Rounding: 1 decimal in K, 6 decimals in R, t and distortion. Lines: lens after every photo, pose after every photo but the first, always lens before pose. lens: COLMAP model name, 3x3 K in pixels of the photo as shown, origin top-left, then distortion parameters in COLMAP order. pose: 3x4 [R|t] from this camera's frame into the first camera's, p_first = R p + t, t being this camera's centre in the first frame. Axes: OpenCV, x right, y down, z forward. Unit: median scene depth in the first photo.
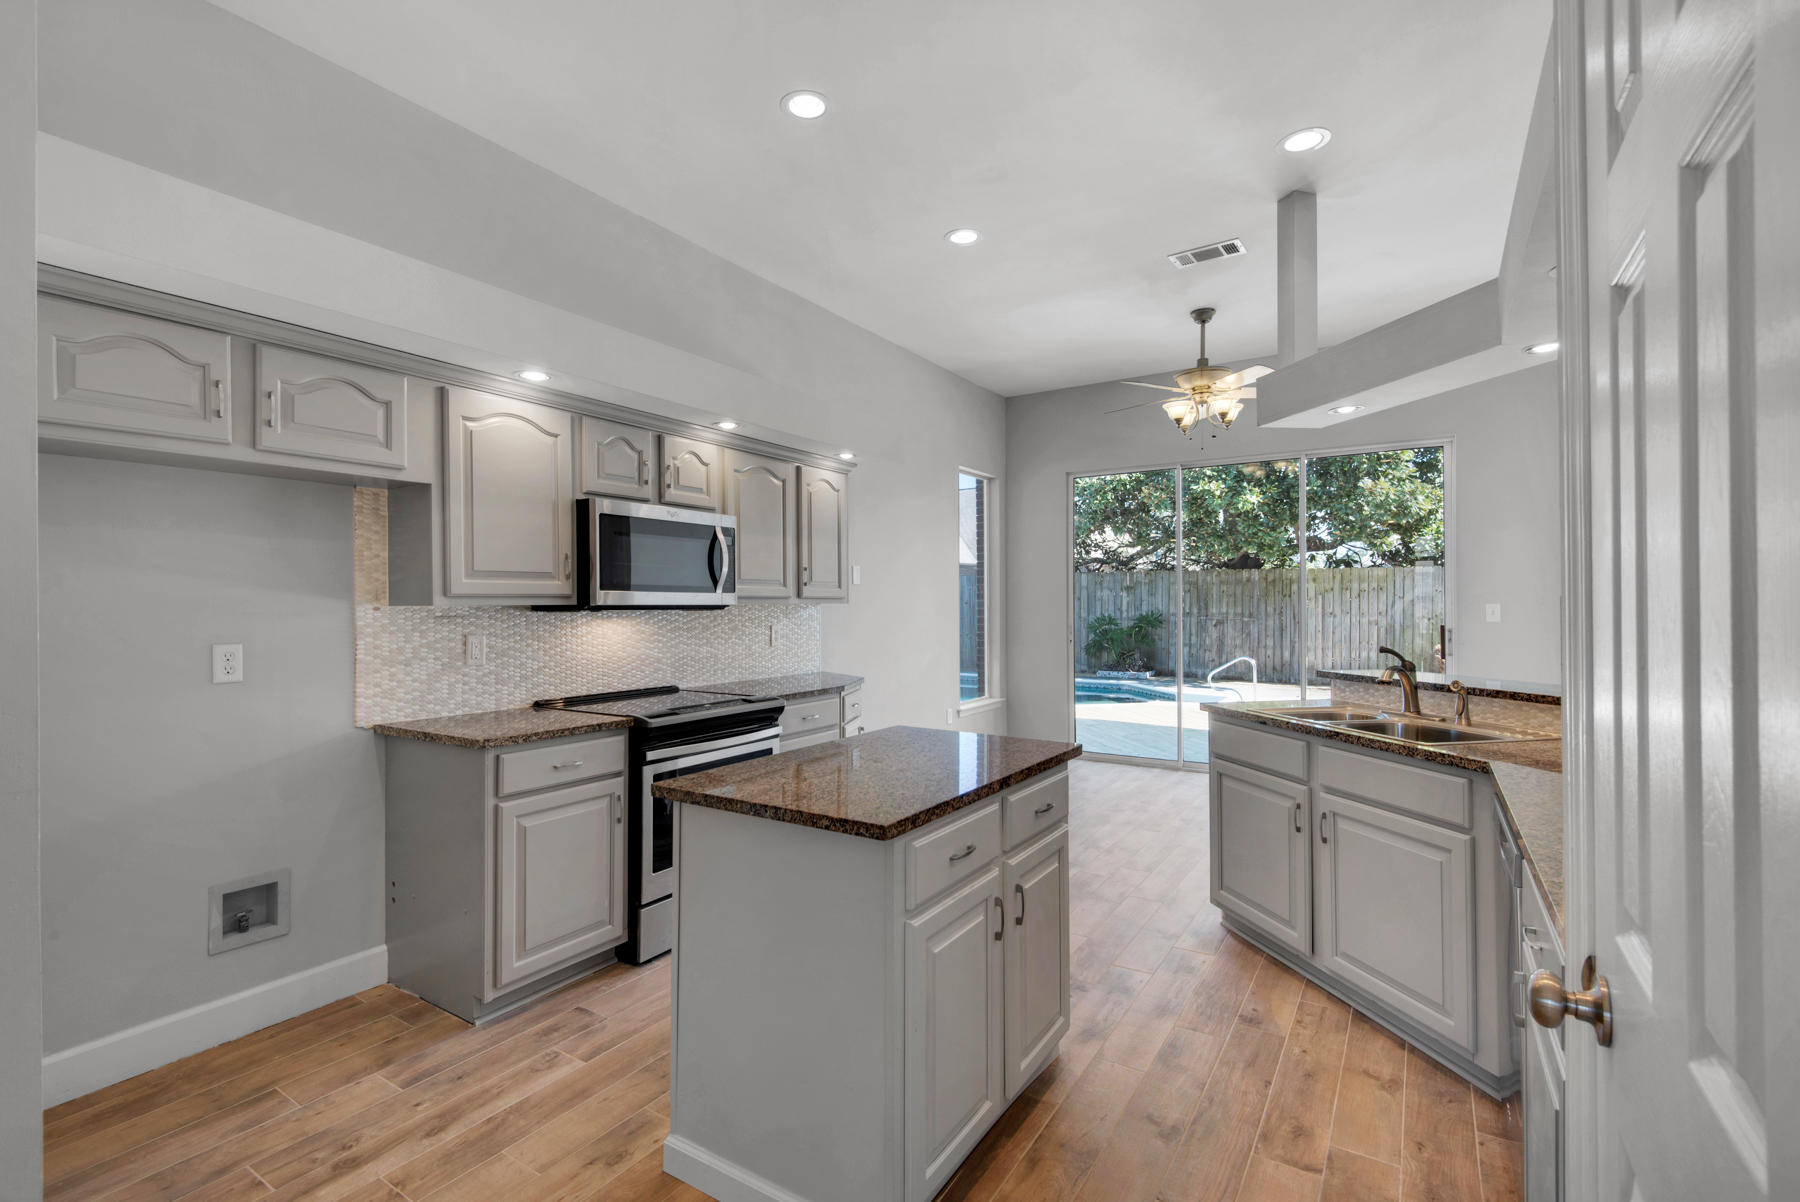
lens RADIAL K [[814.7, 0, 898.0], [0, 814.7, 607.2], [0, 0, 1]] dist [0.026148, -0.012432]
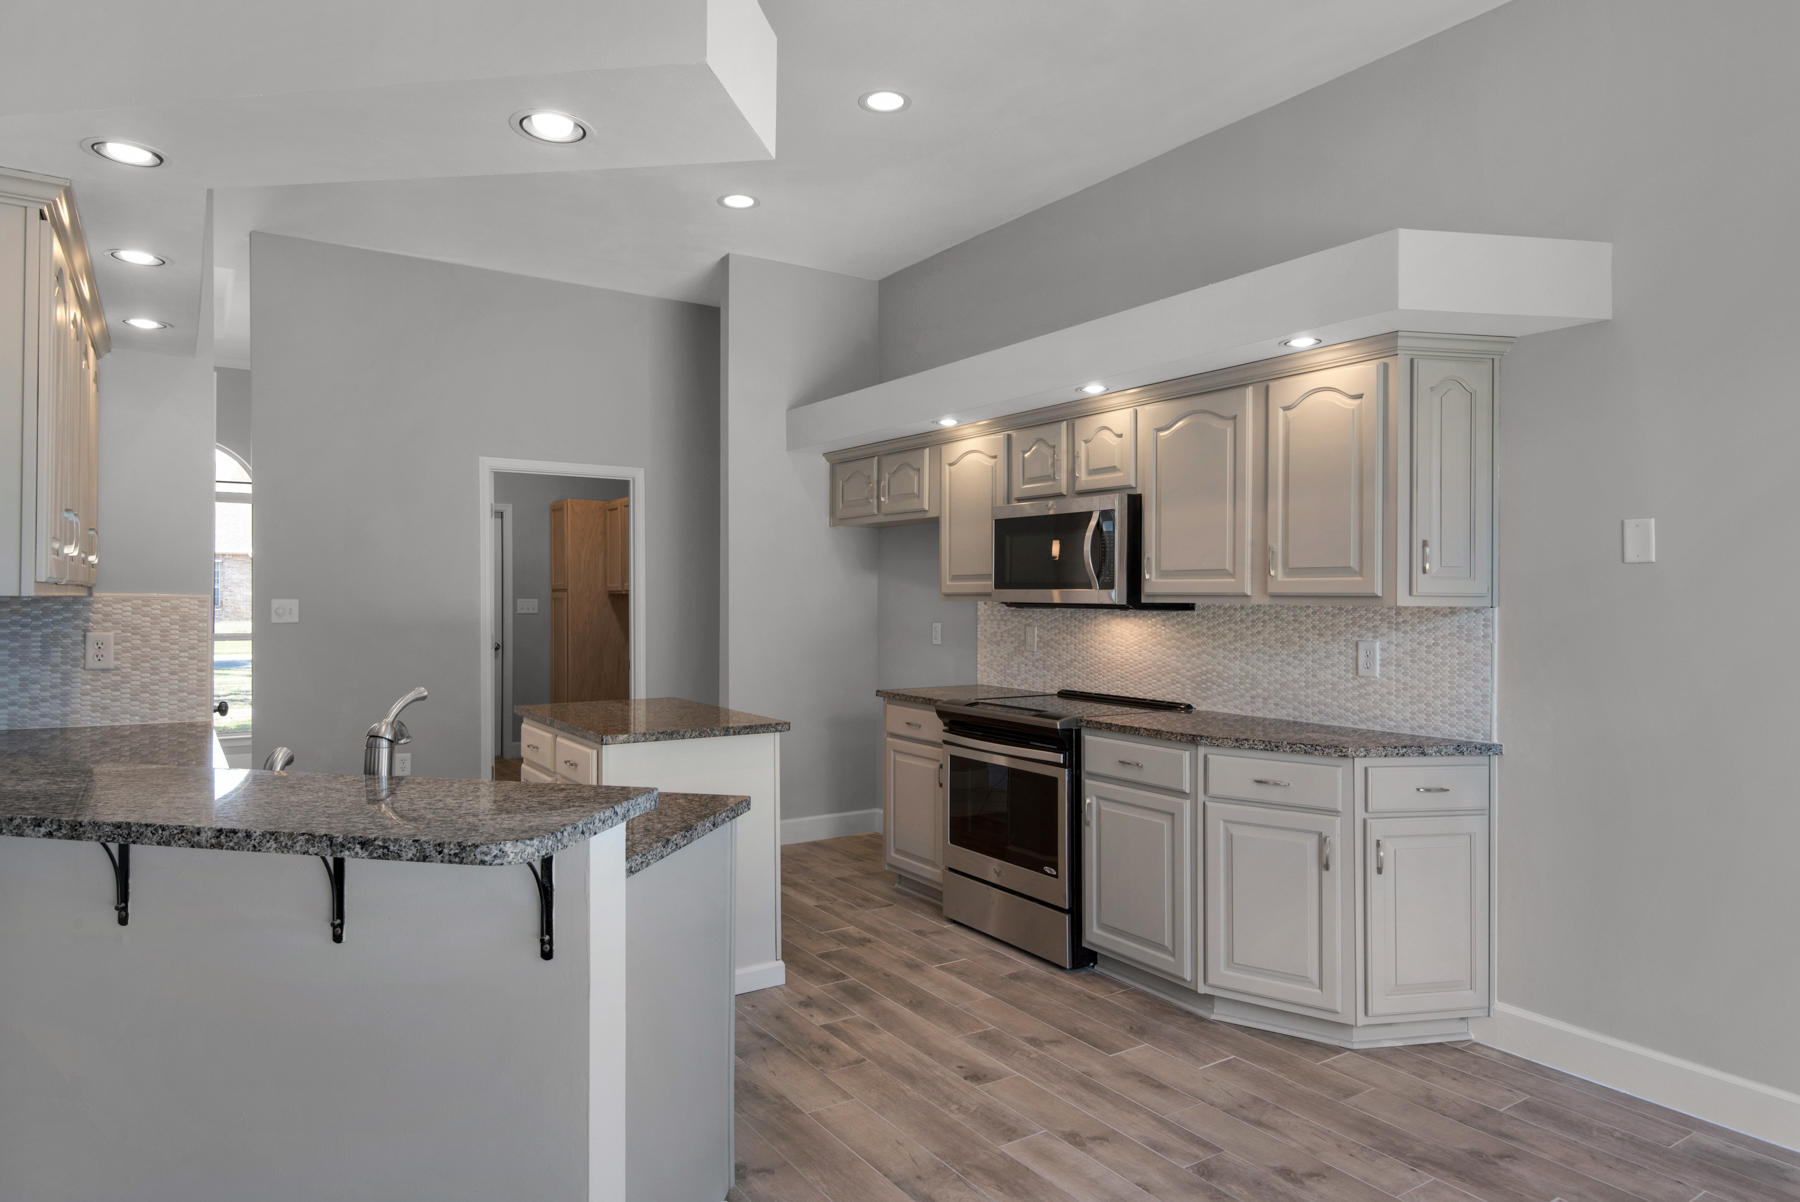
lens RADIAL K [[1088.4, 0, 897.0], [0, 1088.4, 597.6], [0, 0, 1]] dist [0.042840, -0.035273]
pose [[-0.414412, -0.000647, -0.910089, 0.966388], [-0.010288, 0.999939, 0.003974, -0.012529], [0.910031, 0.011010, -0.414394, 1.380182]]
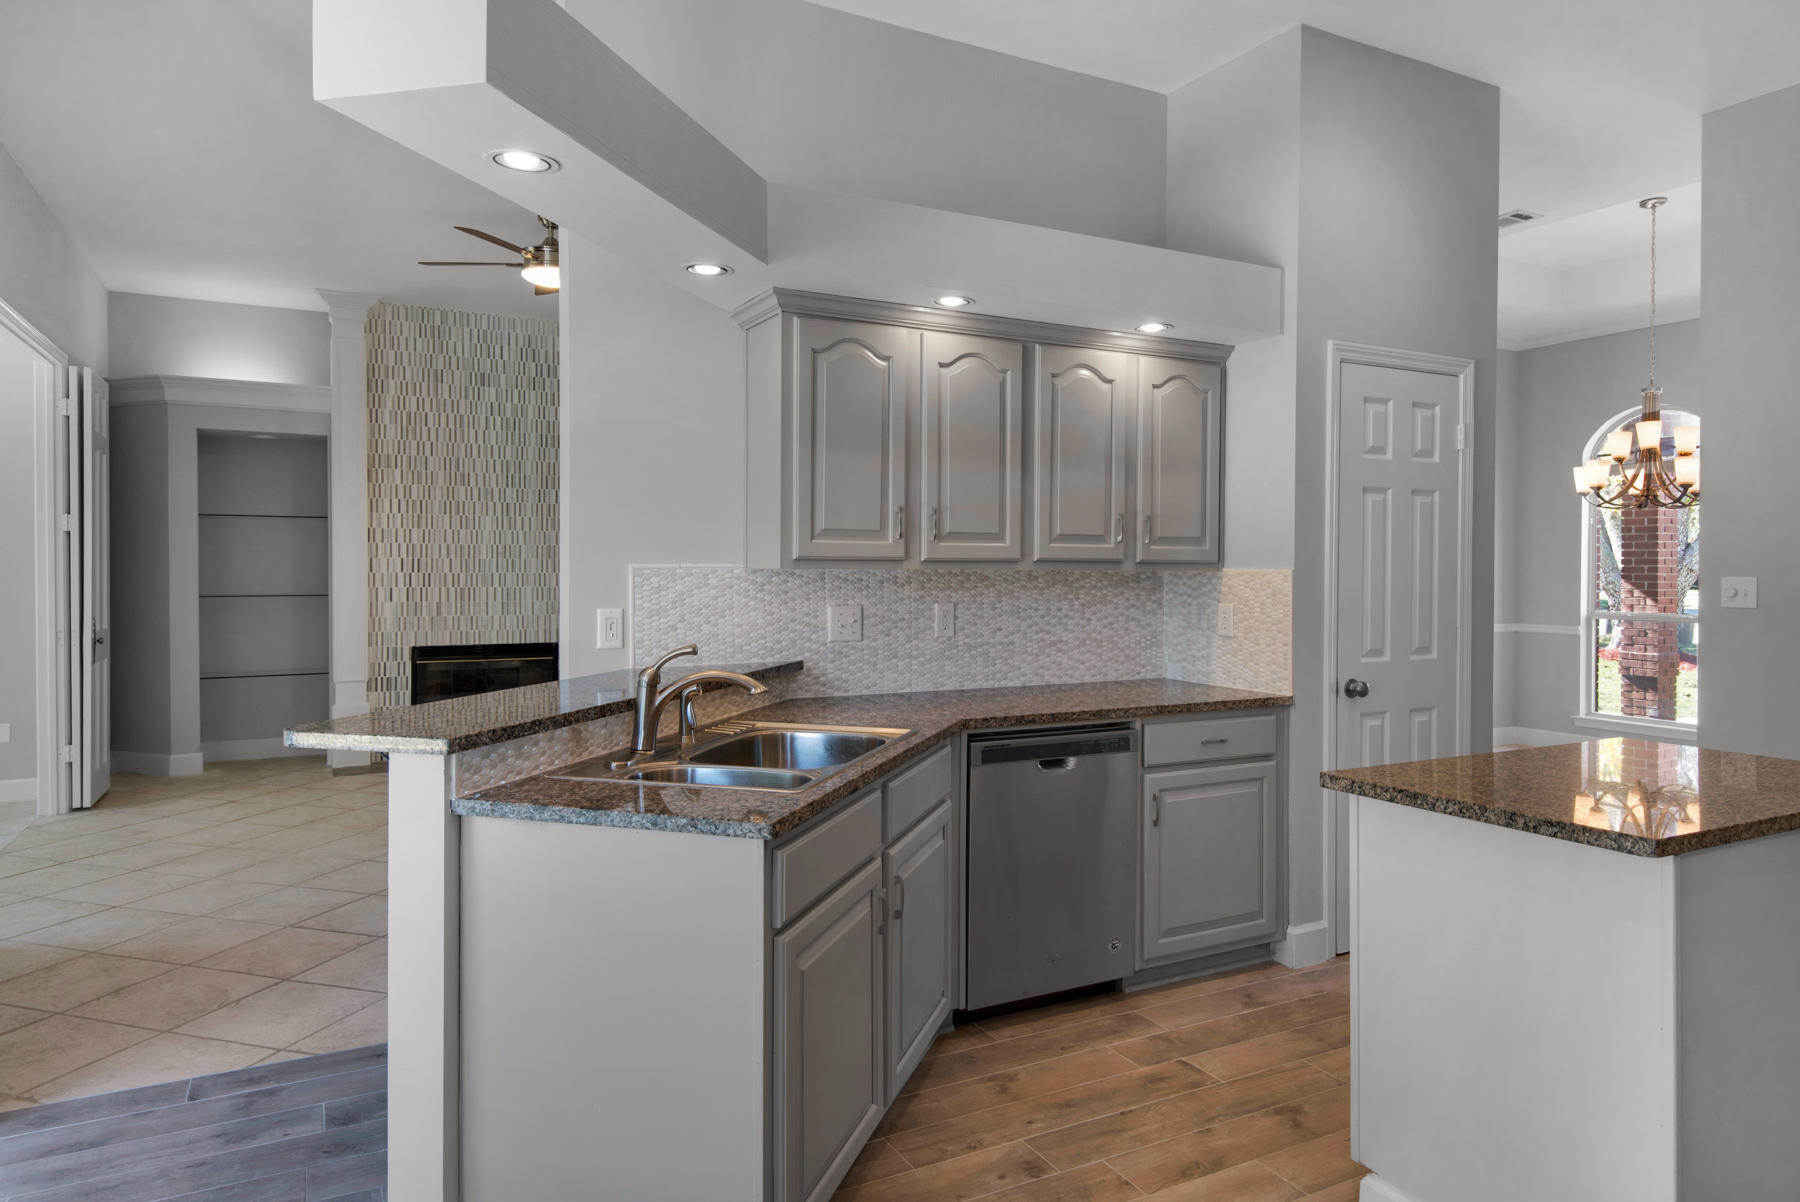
lens RADIAL K [[1088.4, 0, 887.3], [0, 1088.4, 576.0], [0, 0, 1]] dist [0.042840, -0.035273]
pose [[-0.865801, -0.003497, 0.500376, 0.053080], [0.001987, 0.999944, 0.010426, -0.009966], [-0.500385, 0.010020, -0.865745, 1.448357]]
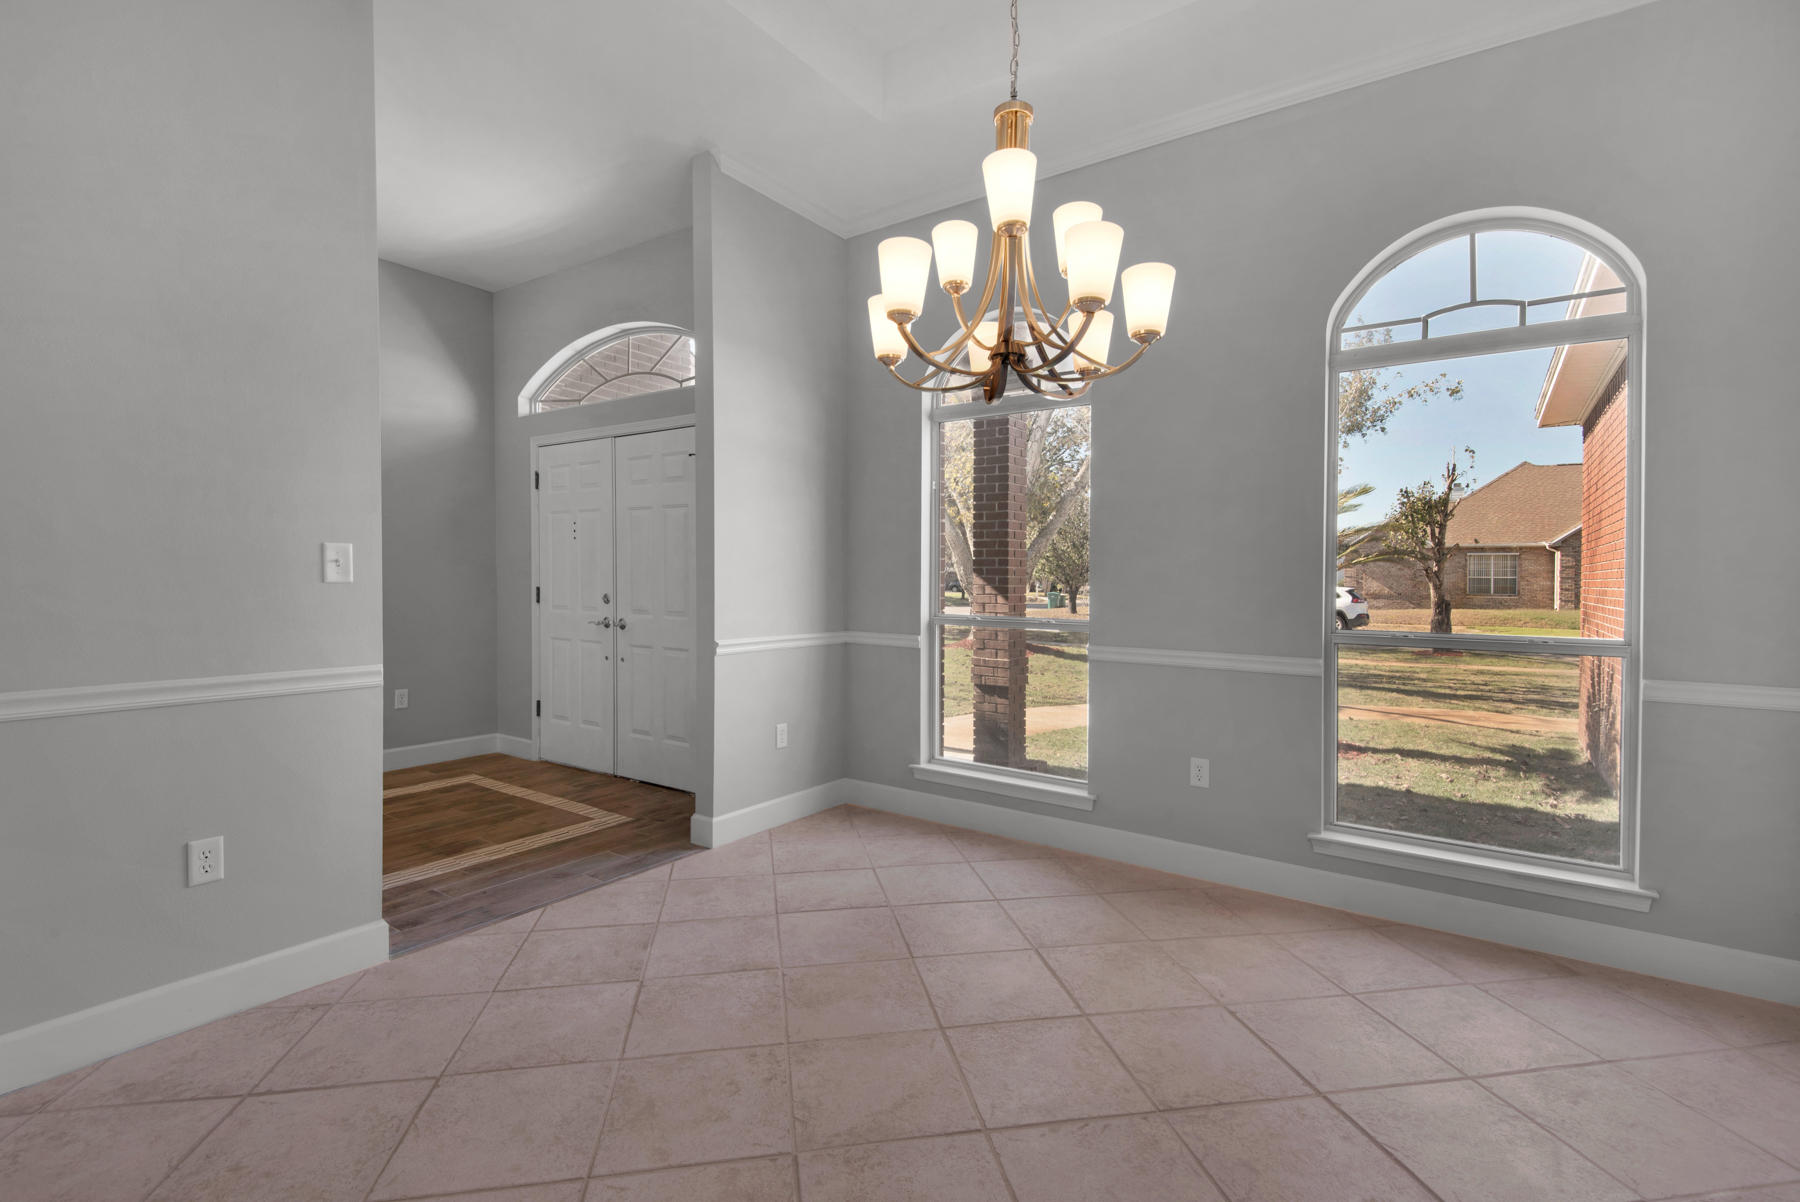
lens RADIAL K [[814.7, 0, 885.4], [0, 814.7, 587.7], [0, 0, 1]] dist [0.026148, -0.012432]
pose [[-0.998520, -0.007293, 0.053888, -0.065881], [-0.006417, 0.999845, 0.016414, 0.036248], [-0.053999, 0.016044, -0.998412, -0.143950]]
